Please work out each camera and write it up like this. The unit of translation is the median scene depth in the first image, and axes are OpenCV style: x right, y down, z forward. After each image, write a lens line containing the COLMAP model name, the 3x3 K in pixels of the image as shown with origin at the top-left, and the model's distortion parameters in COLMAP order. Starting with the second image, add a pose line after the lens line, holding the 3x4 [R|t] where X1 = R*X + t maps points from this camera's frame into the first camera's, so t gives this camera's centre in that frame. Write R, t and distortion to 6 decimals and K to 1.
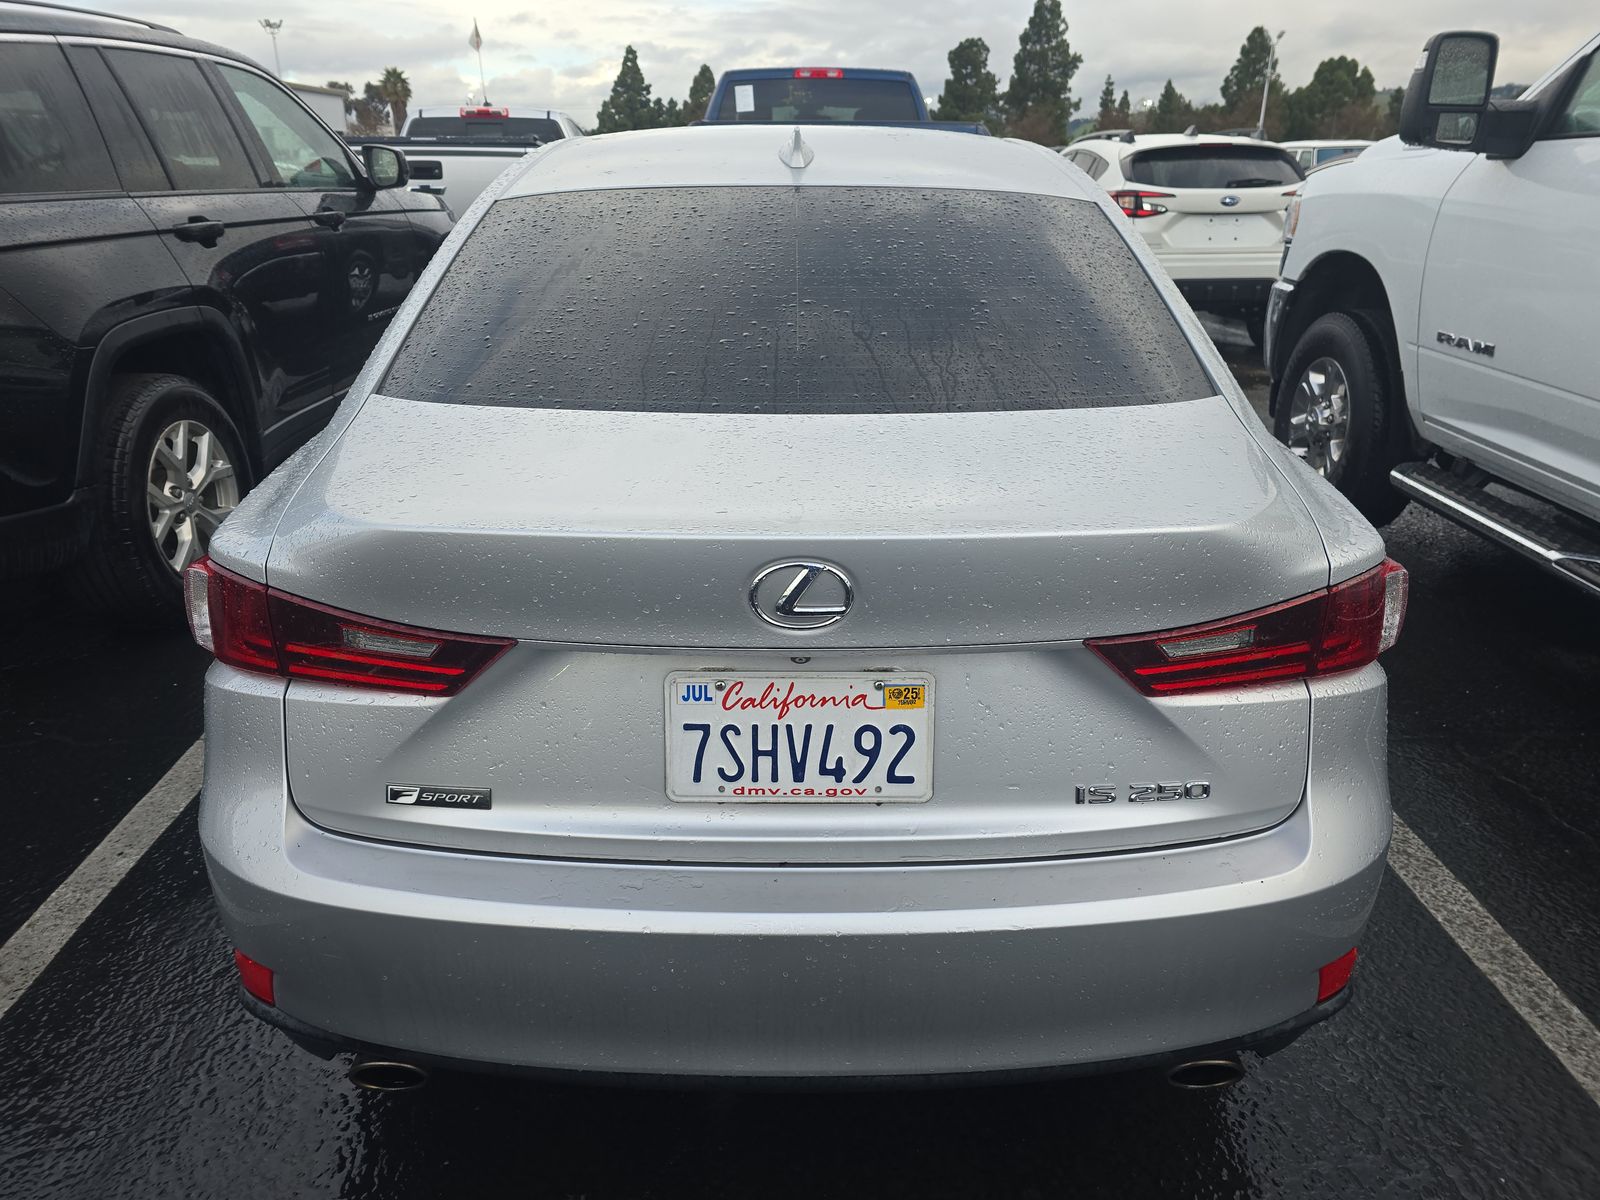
lens RADIAL K [[1084.0, 0, 800.0], [0, 1084.0, 600.0], [0, 0, 1]] dist [0.074564, -0.083199]
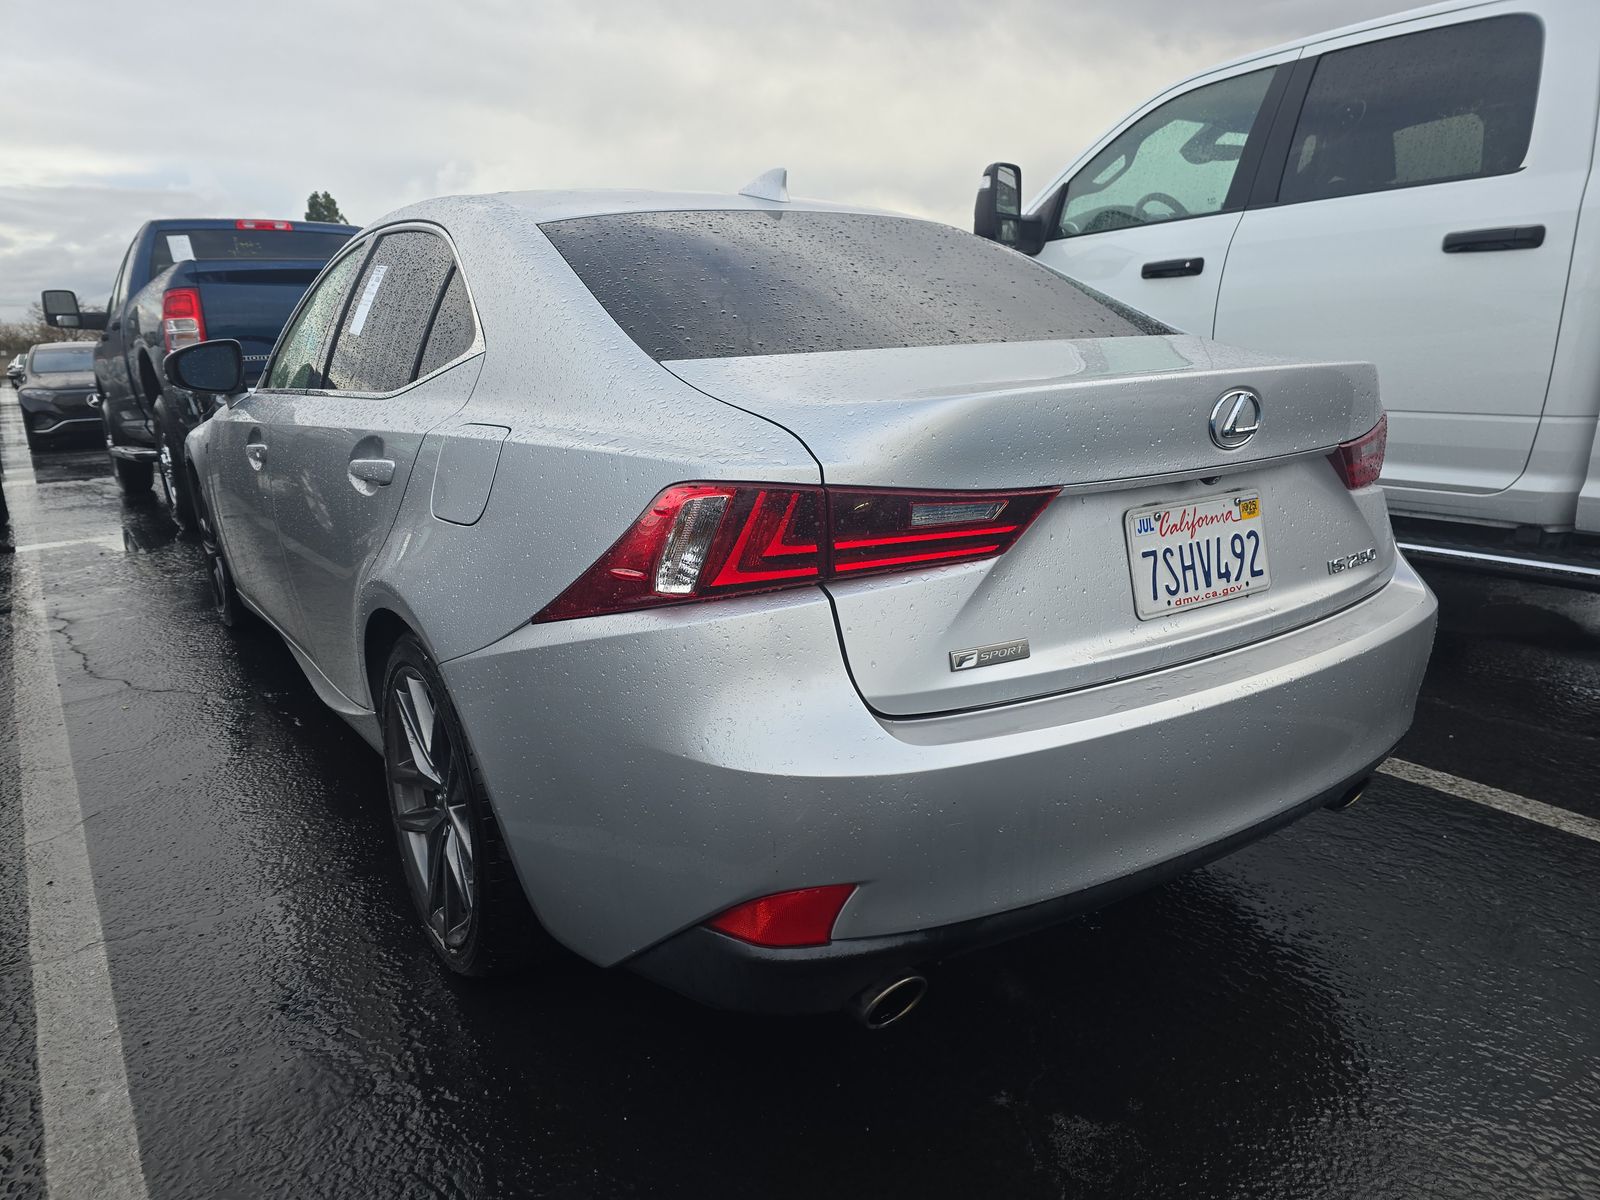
lens RADIAL K [[1084.0, 0, 800.0], [0, 1084.0, 600.0], [0, 0, 1]] dist [0.074564, -0.083199]
pose [[0.828042, -0.161445, 0.536919, -1.081780], [0.241876, 0.966809, -0.082314, 0.172442], [-0.505809, 0.198027, 0.839608, 0.178430]]
